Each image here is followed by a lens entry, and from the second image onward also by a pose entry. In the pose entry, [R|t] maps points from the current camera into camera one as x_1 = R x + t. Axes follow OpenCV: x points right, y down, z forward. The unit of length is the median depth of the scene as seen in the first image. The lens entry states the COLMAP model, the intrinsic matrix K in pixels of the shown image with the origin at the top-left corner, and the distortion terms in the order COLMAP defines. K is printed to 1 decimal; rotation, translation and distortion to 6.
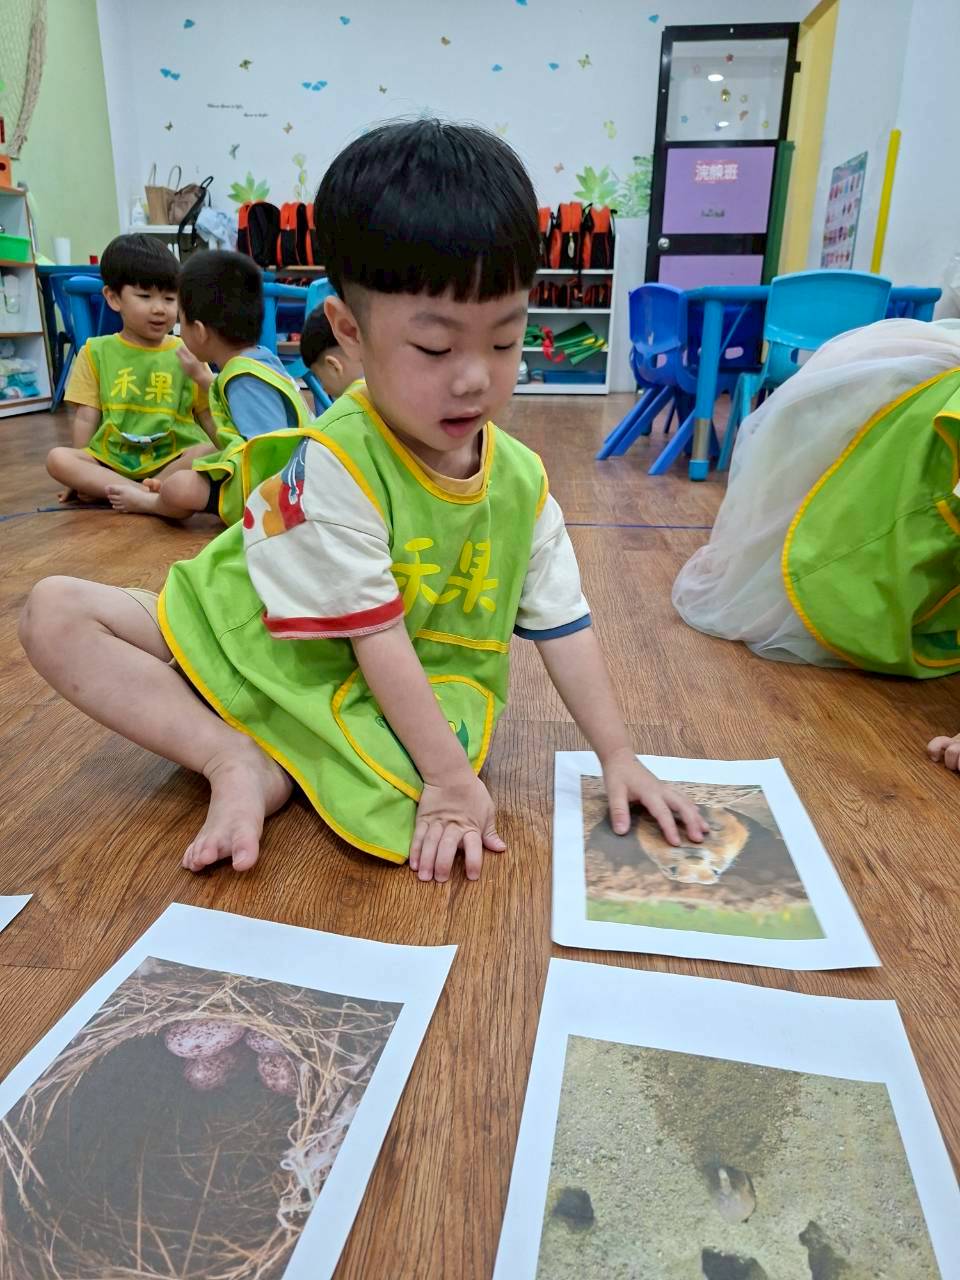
lens RADIAL K [[875.7, 0, 464.7], [0, 875.7, 644.7], [0, 0, 1]] dist [0.051072, -0.060994]
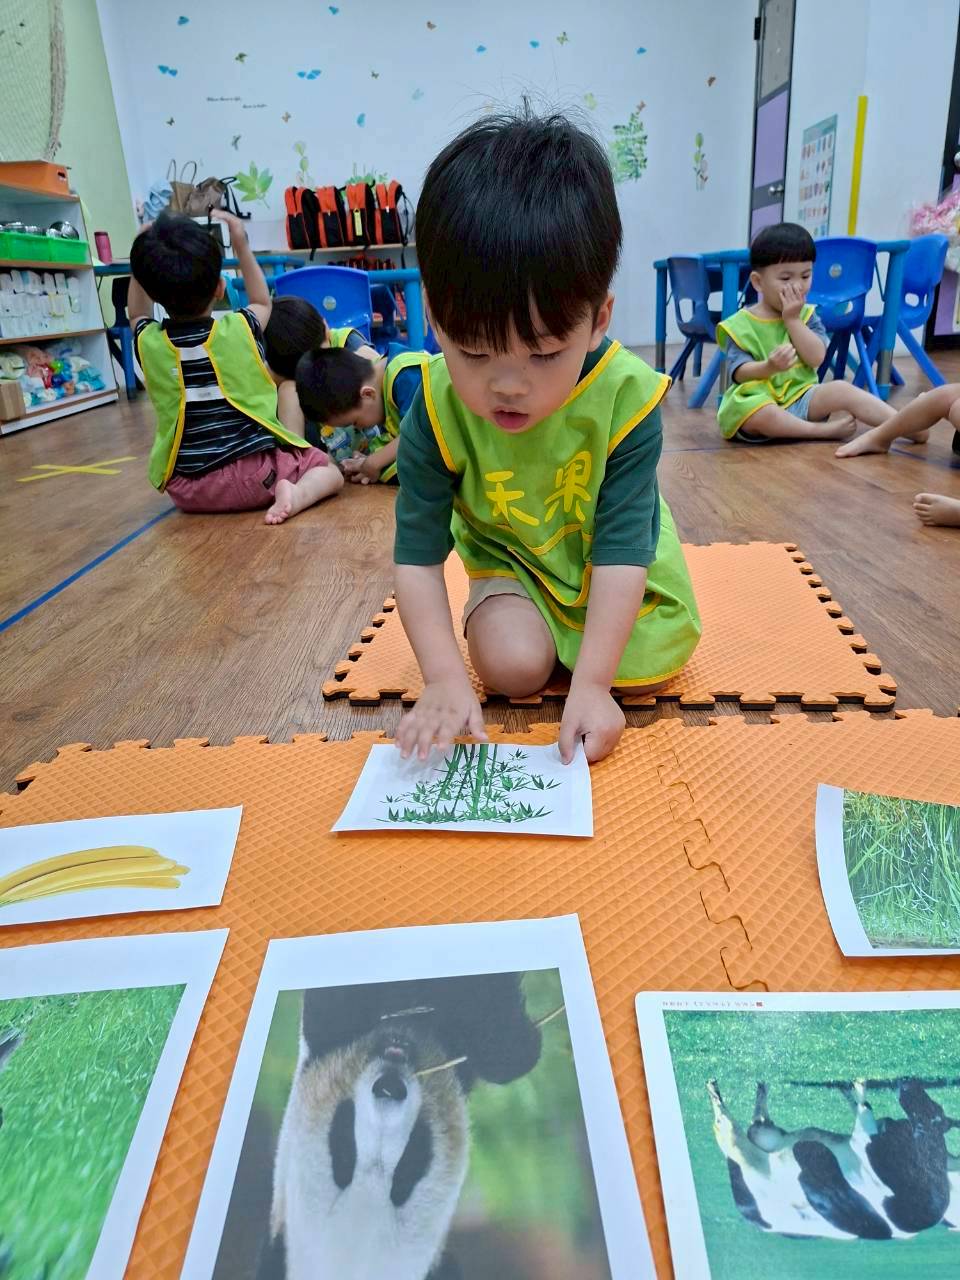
lens RADIAL K [[886.3, 0, 485.9], [0, 886.3, 648.8], [0, 0, 1]] dist [0.010971, -0.005158]
pose [[0.994005, -0.092115, 0.058903, -0.086930], [0.089972, 0.995217, 0.038059, 0.026294], [-0.062127, -0.032531, 0.997538, -0.090988]]
